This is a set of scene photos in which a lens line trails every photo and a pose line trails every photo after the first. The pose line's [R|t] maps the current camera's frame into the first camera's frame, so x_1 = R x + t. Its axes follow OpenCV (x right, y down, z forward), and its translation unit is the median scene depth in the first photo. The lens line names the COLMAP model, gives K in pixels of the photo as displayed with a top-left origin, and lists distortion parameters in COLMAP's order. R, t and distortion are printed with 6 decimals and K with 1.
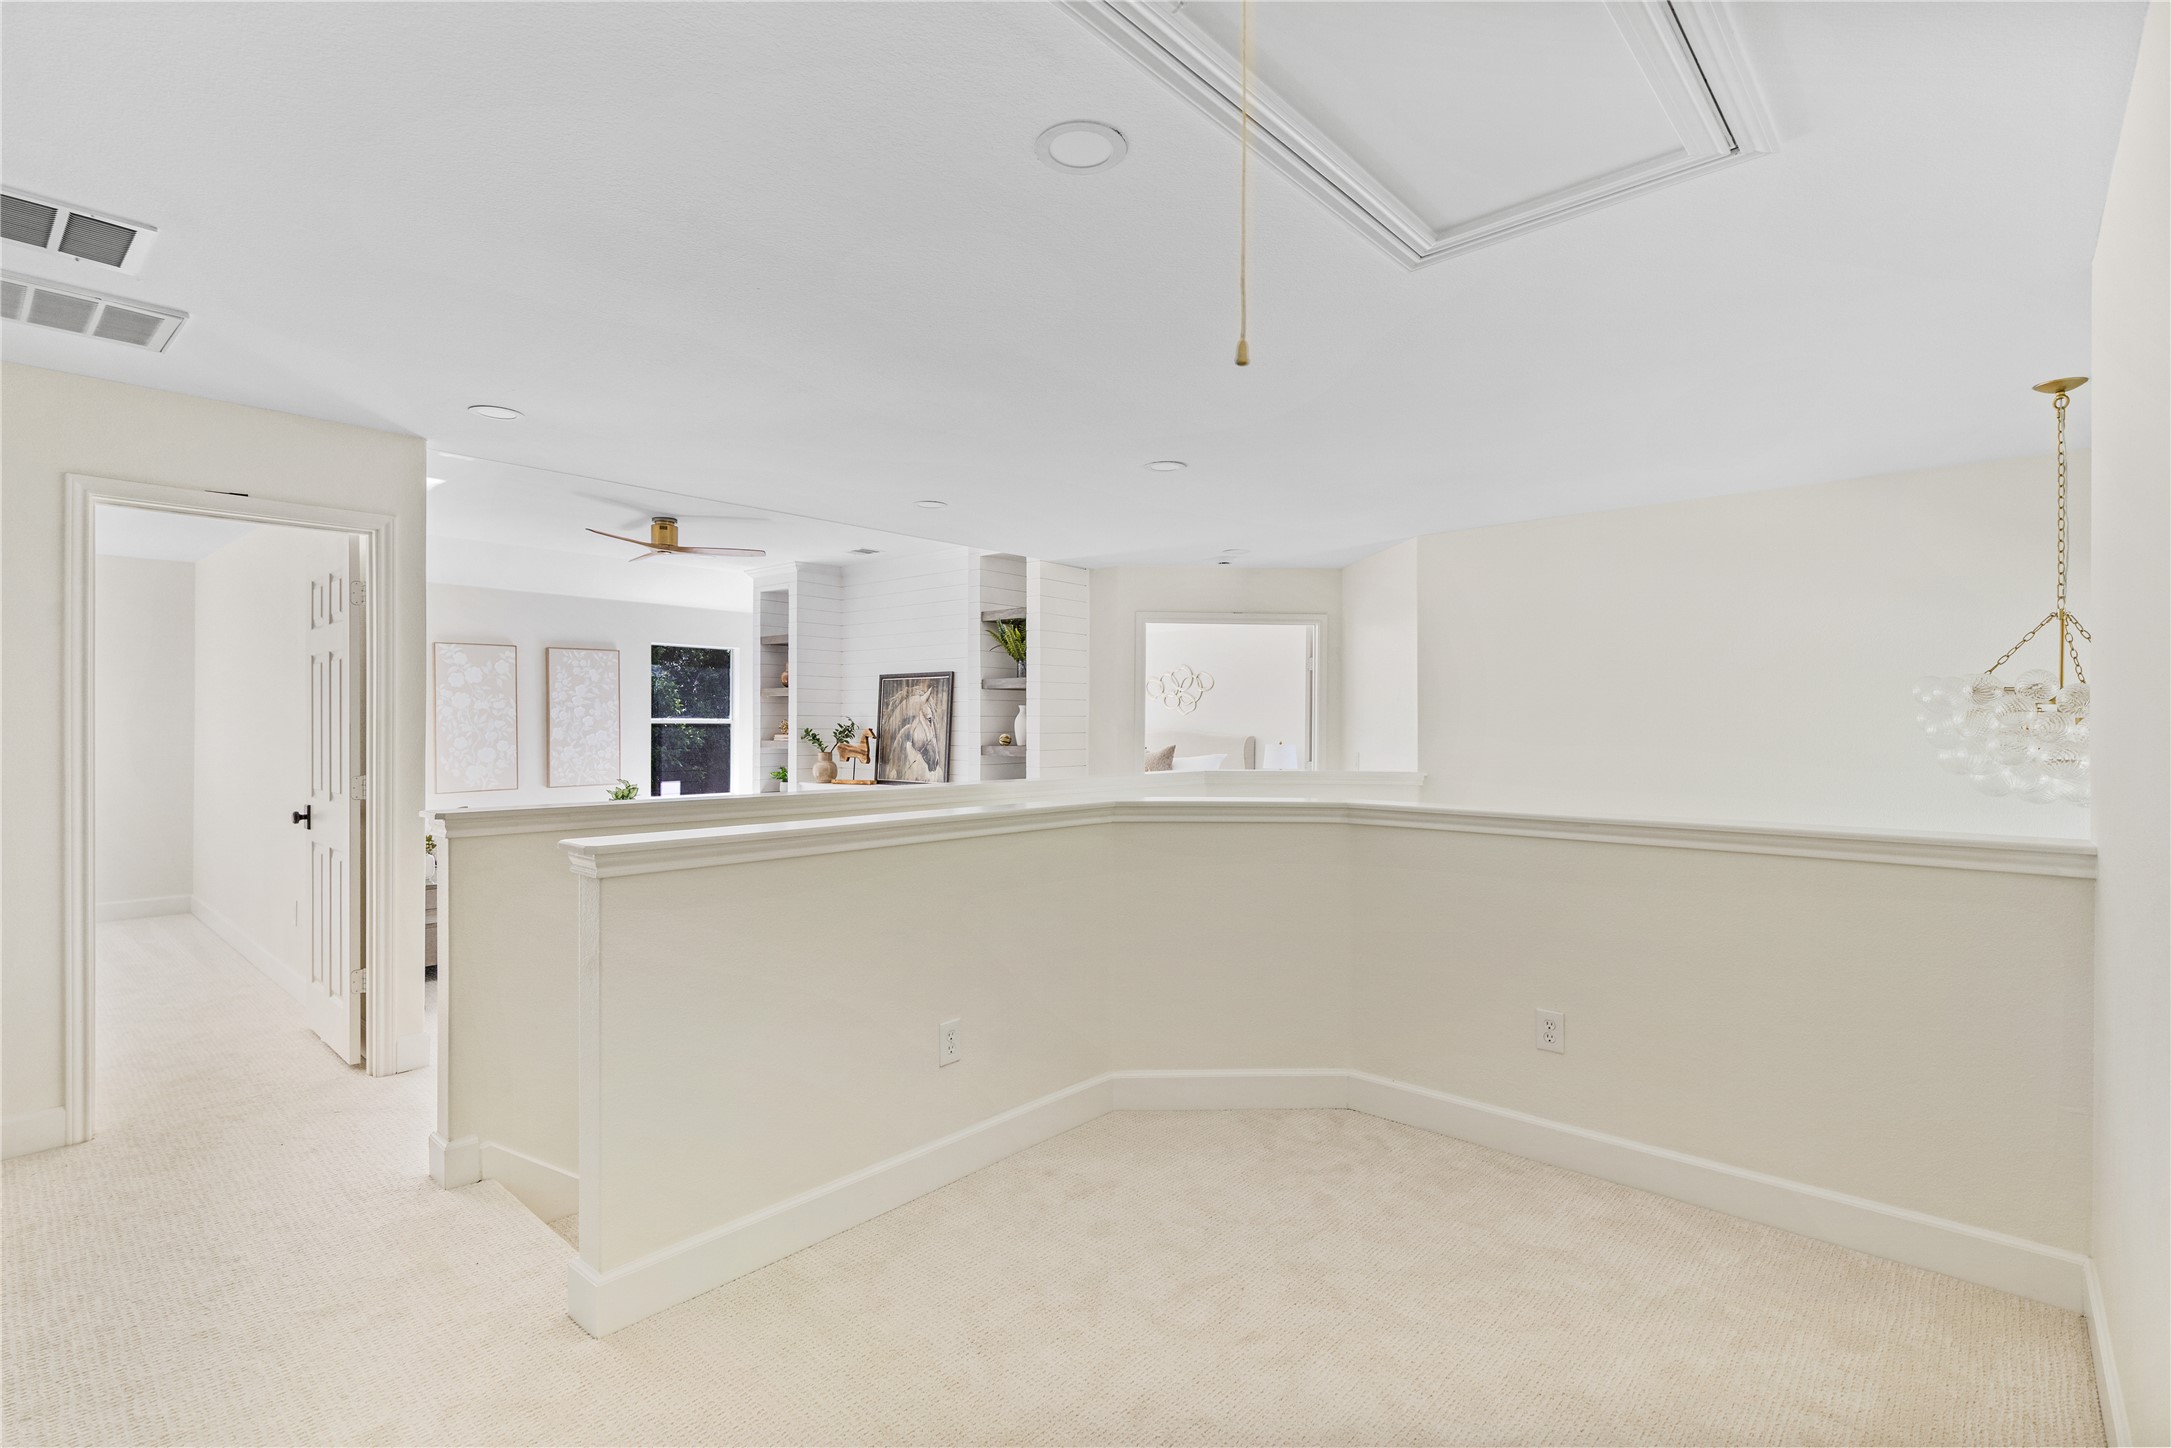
lens RADIAL K [[1011.0, 0, 1077.3], [0, 1011.0, 718.9], [0, 0, 1]] dist [0.001831, 0.000124]
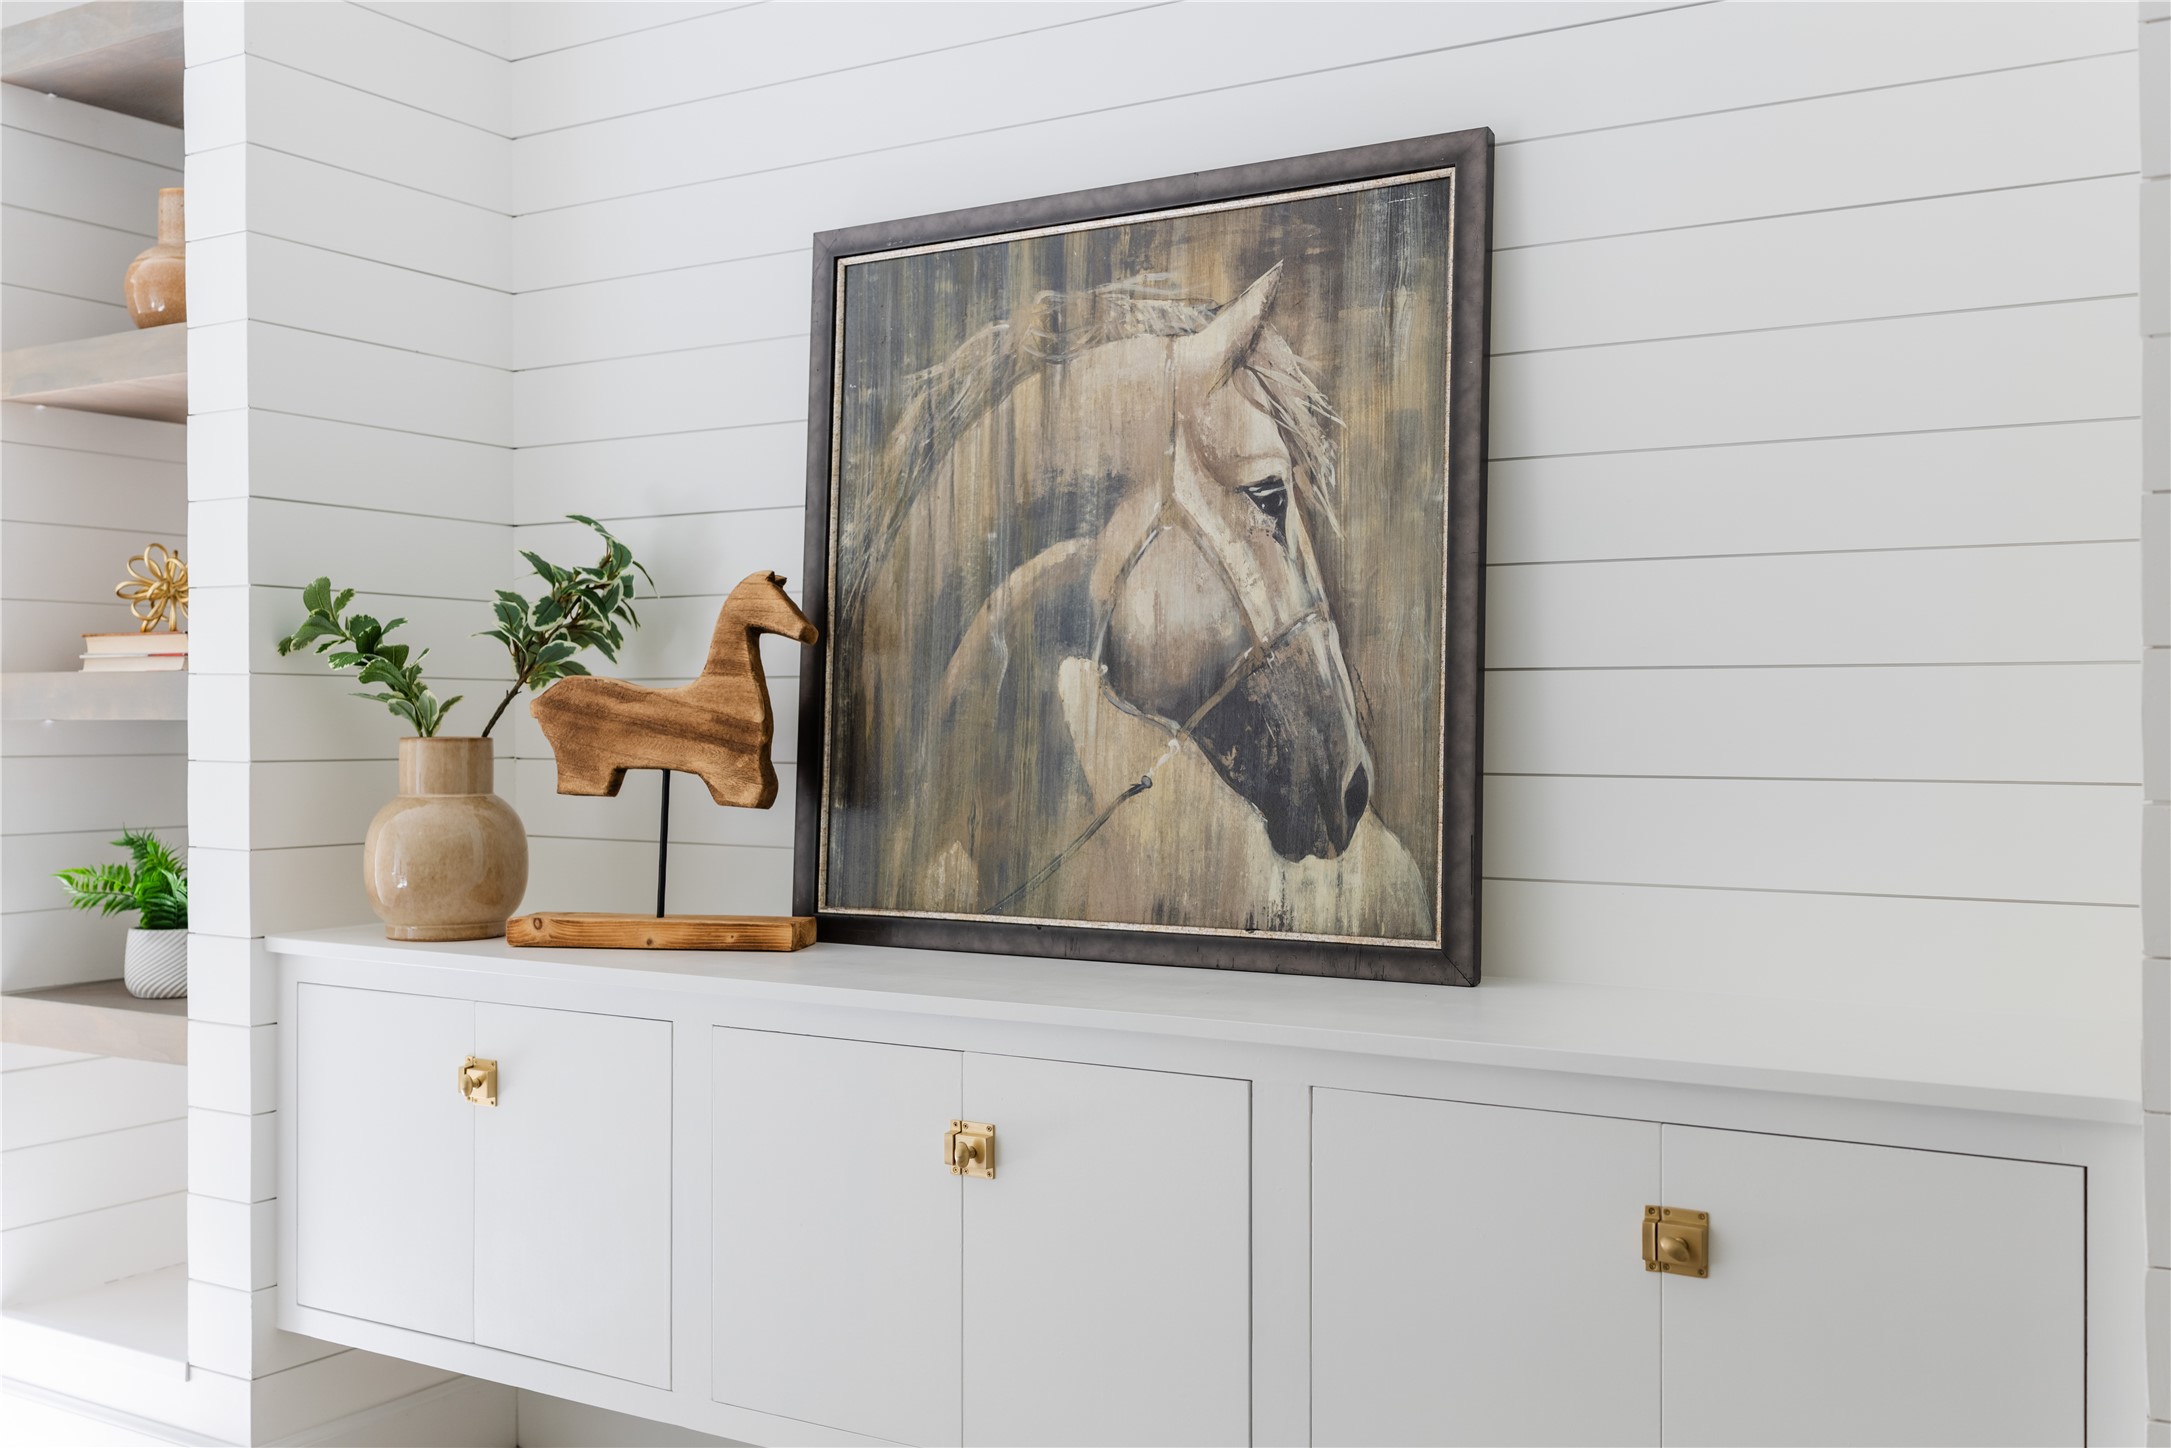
lens RADIAL K [[2068.1, 0, 1099.3], [0, 2068.1, 709.8], [0, 0, 1]] dist [0.001776, 0.000000]
pose [[0.984218, -0.005823, 0.176867, -0.210125], [0.005509, 0.999982, 0.002264, 0.029013], [-0.176877, -0.001253, 0.984232, 0.681140]]
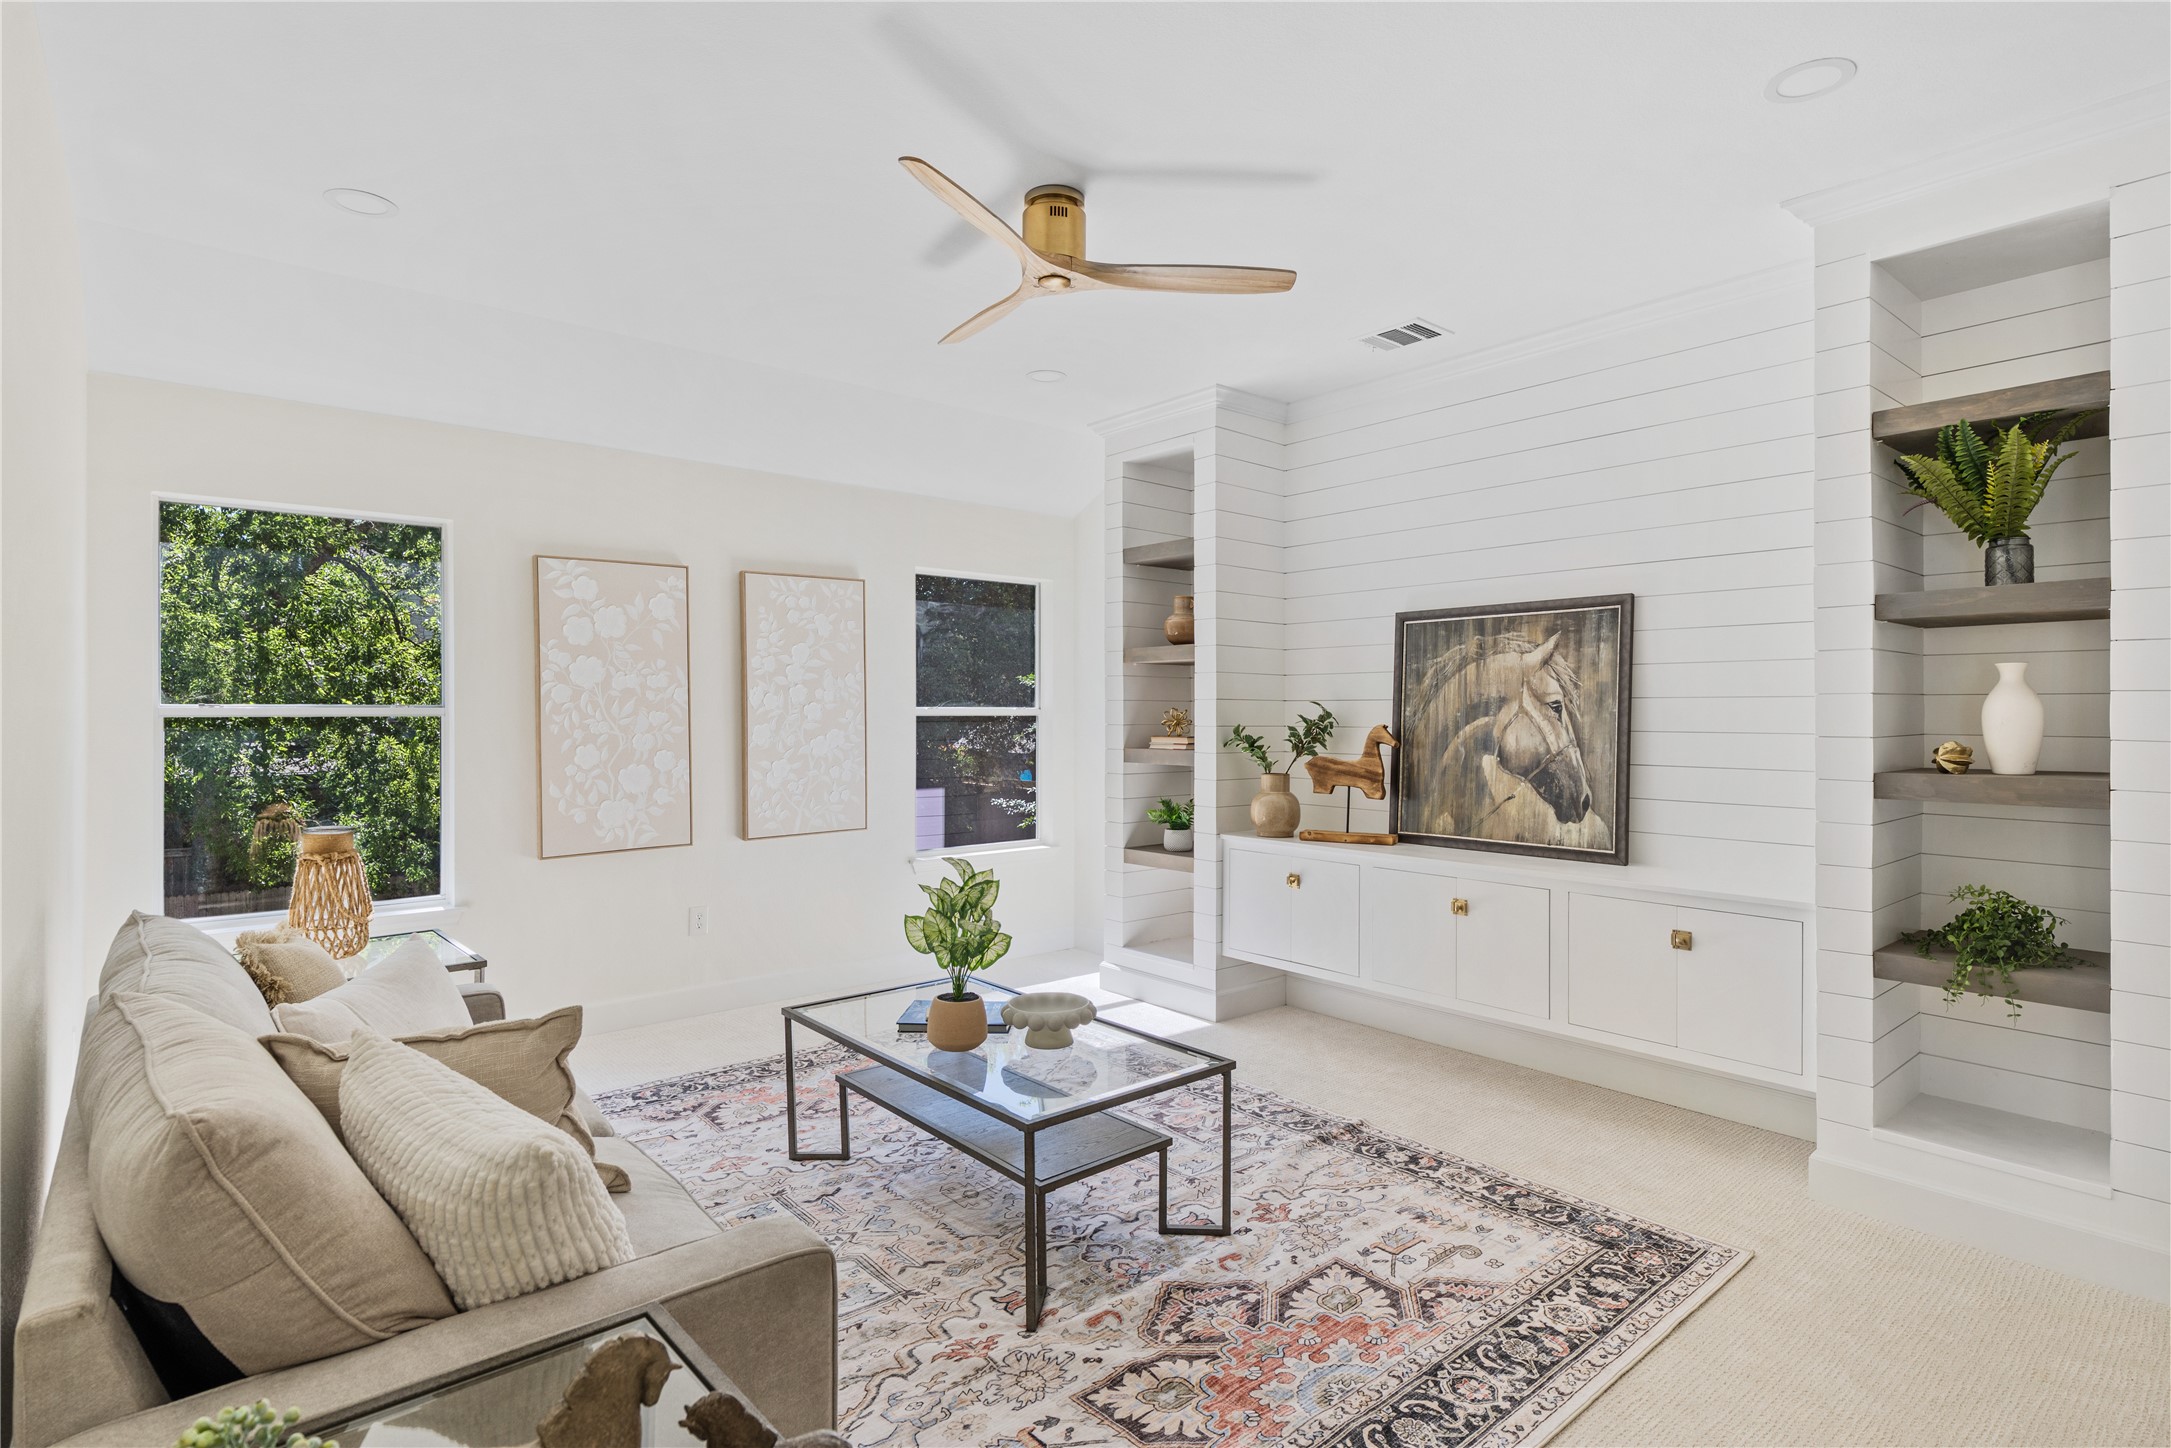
lens RADIAL K [[1098.0, 0, 1082.2], [0, 1098.0, 711.9], [0, 0, 1]] dist [0.004766, 0.000176]
pose [[0.989360, -0.003522, -0.145443, -0.268319], [0.003943, 0.999989, 0.002610, 0.001307], [0.145433, -0.003155, 0.989363, 0.464192]]
